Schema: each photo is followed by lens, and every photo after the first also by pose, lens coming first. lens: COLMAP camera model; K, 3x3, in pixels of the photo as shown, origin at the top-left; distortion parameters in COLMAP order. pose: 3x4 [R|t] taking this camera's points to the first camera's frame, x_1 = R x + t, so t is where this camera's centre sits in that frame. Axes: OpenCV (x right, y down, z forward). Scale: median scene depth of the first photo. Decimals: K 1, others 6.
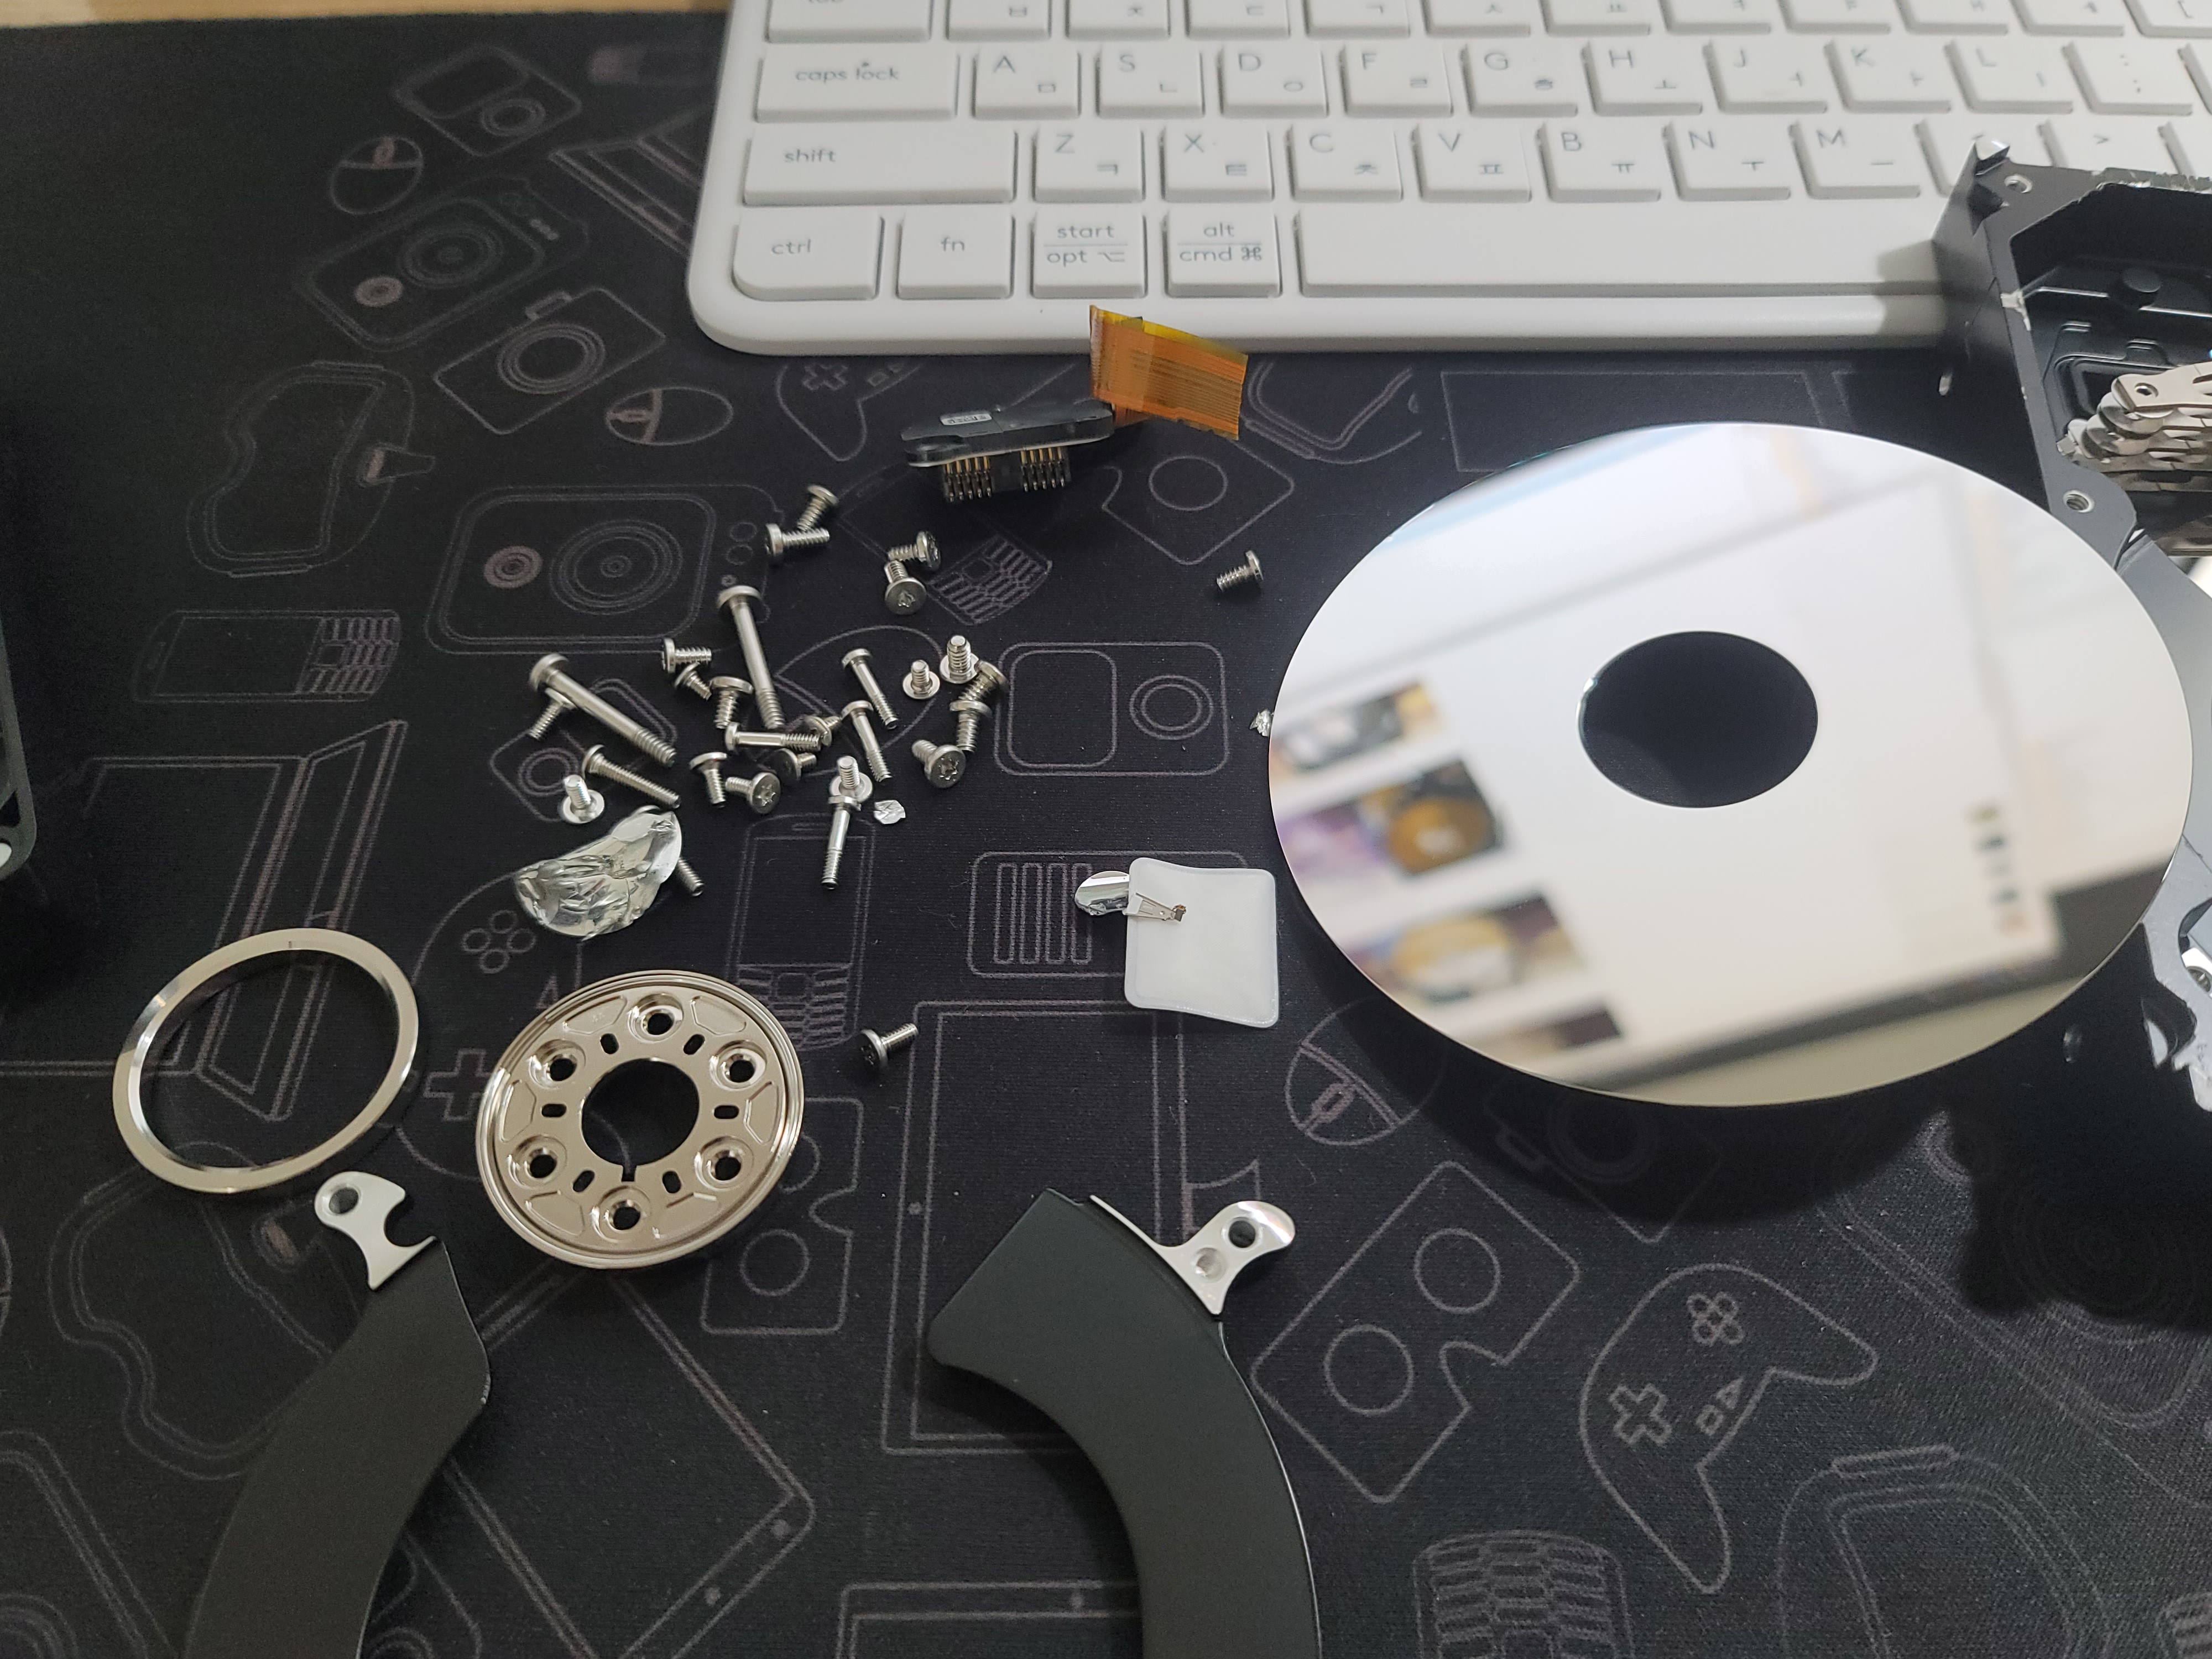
lens RADIAL K [[1606.4, 0, 1106.0], [0, 1606.4, 829.5], [0, 0, 1]] dist [-0.048547, 0.008498]
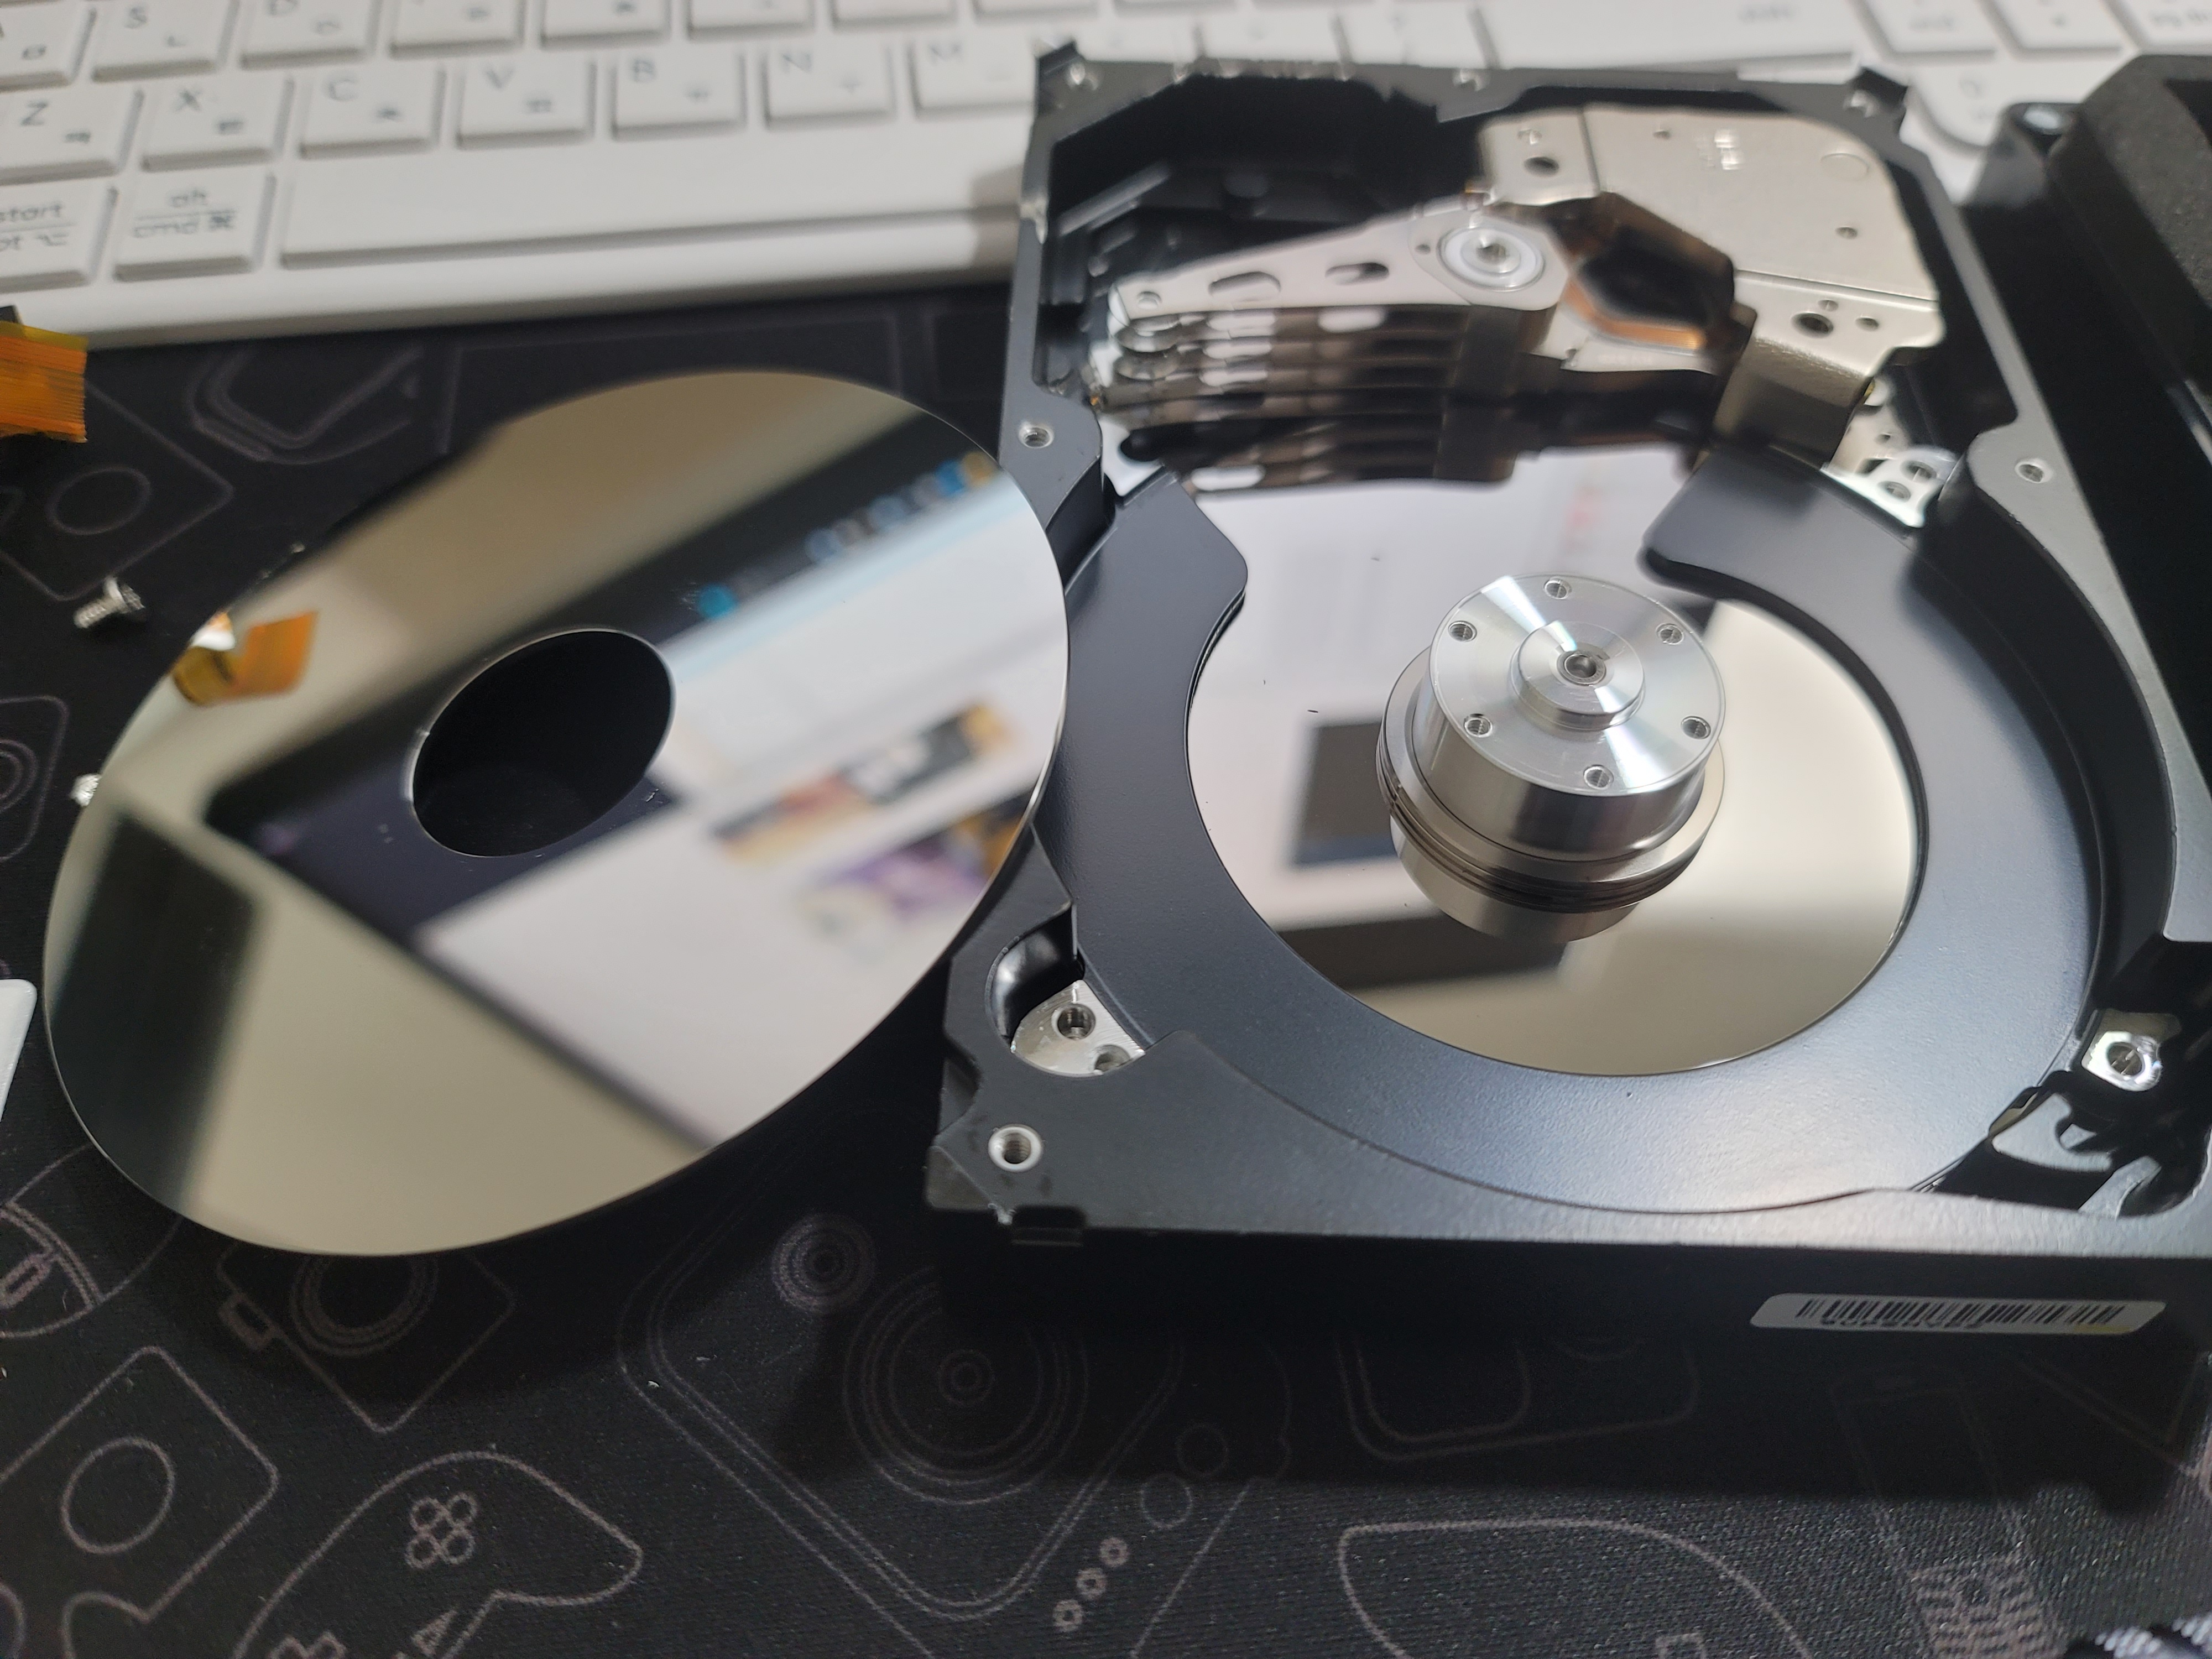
lens RADIAL K [[1622.9, 0, 1102.7], [0, 1622.9, 822.1], [0, 0, 1]] dist [0.003422, -0.064602]
pose [[0.990630, -0.089822, 0.102877, 0.608436], [0.092115, 0.995590, -0.017751, 0.012181], [-0.100829, 0.027061, 0.994536, 0.178897]]
